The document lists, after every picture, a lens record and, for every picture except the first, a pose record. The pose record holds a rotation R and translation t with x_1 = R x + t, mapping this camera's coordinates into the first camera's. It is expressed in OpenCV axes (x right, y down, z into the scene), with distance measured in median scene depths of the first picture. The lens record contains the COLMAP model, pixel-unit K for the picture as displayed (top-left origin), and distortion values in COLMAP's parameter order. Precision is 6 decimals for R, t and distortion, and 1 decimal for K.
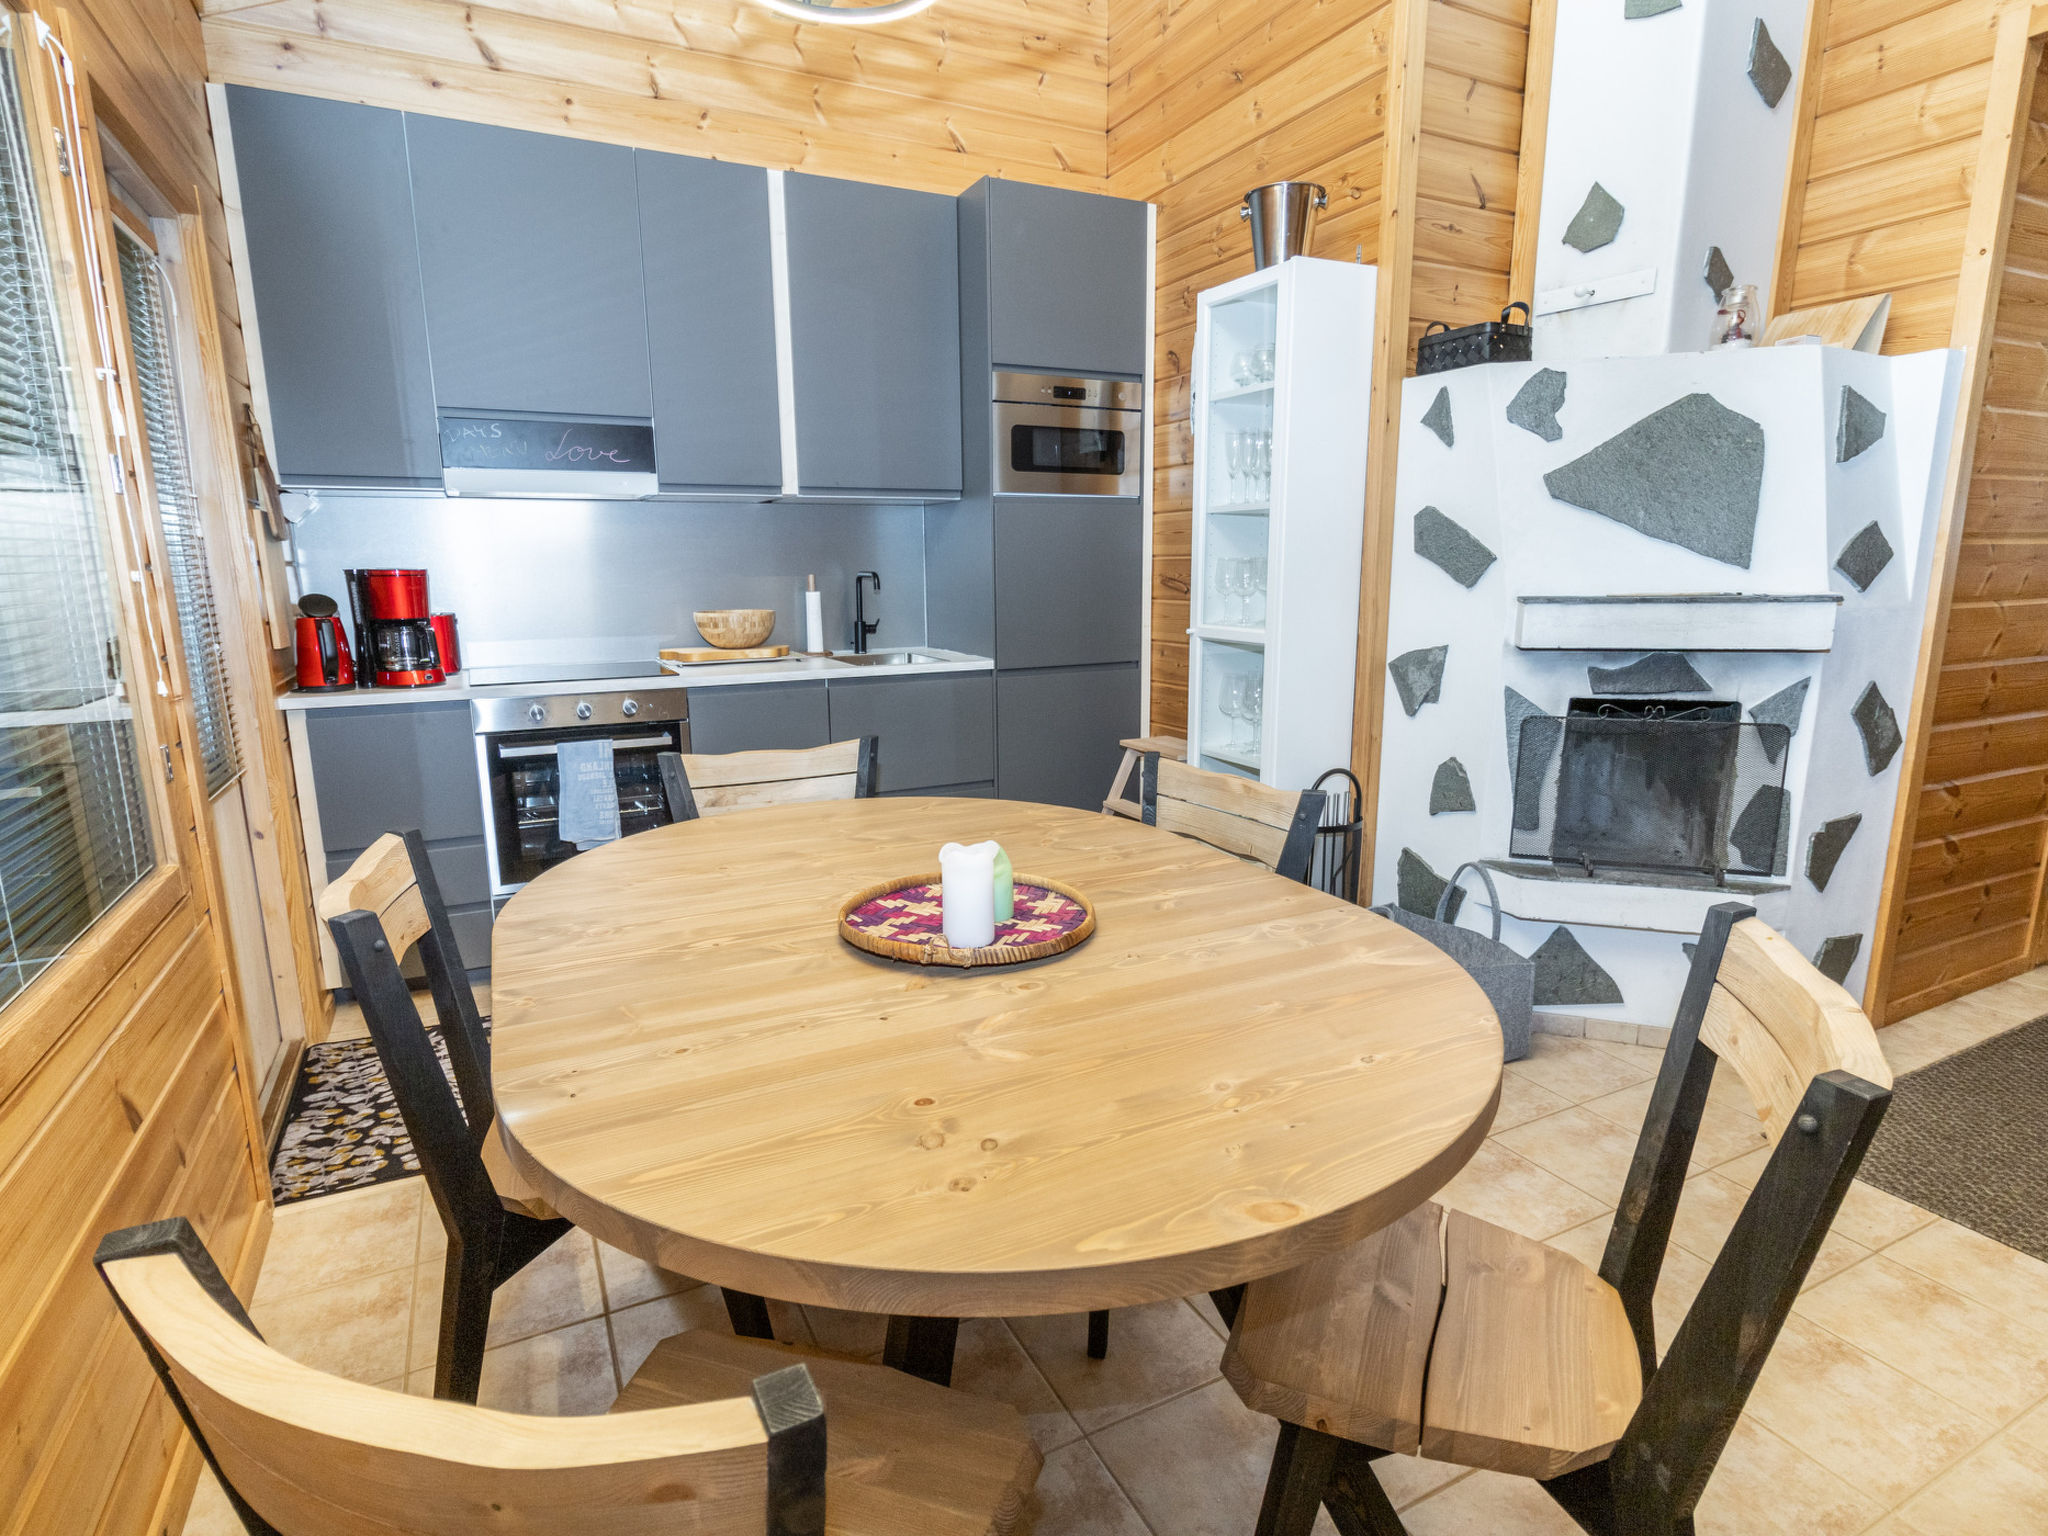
lens RADIAL K [[1062.4, 0, 1015.0], [0, 1062.4, 769.1], [0, 0, 1]] dist [0.000168, -0.000431]
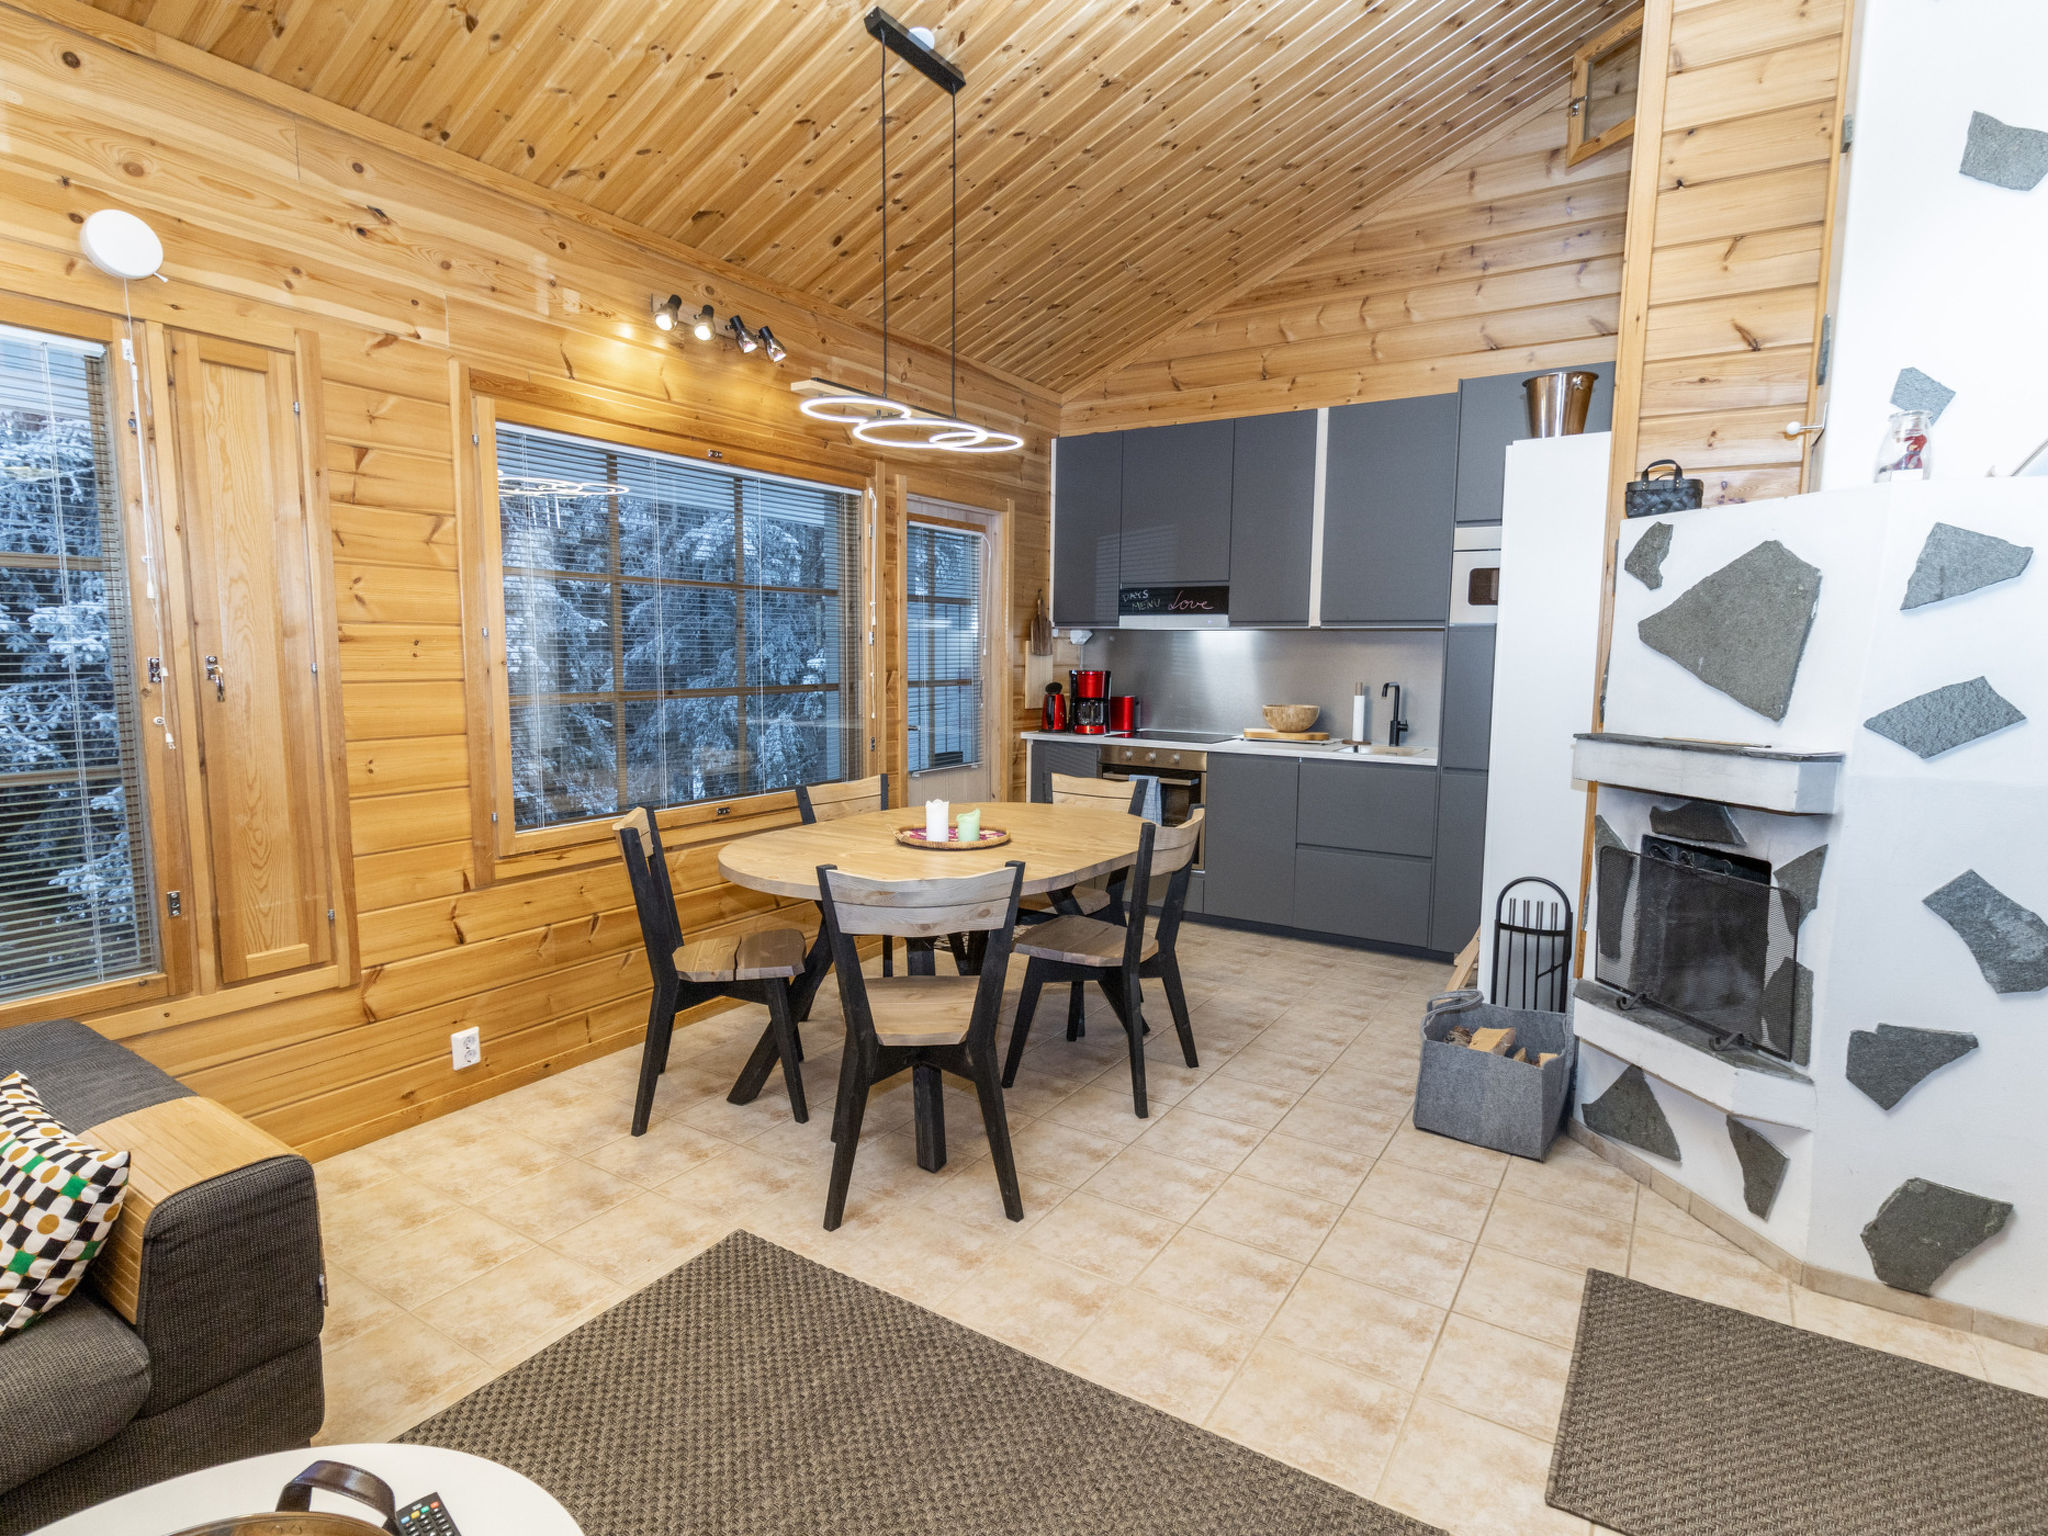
lens RADIAL K [[1062.4, 0, 1027.2], [0, 1062.4, 765.1], [0, 0, 1]] dist [0.000168, -0.000431]
pose [[0.515651, 0.108835, -0.849858, 0.778164], [-0.179731, 0.983570, 0.016907, -0.031750], [0.837735, 0.144028, 0.526741, -0.032639]]
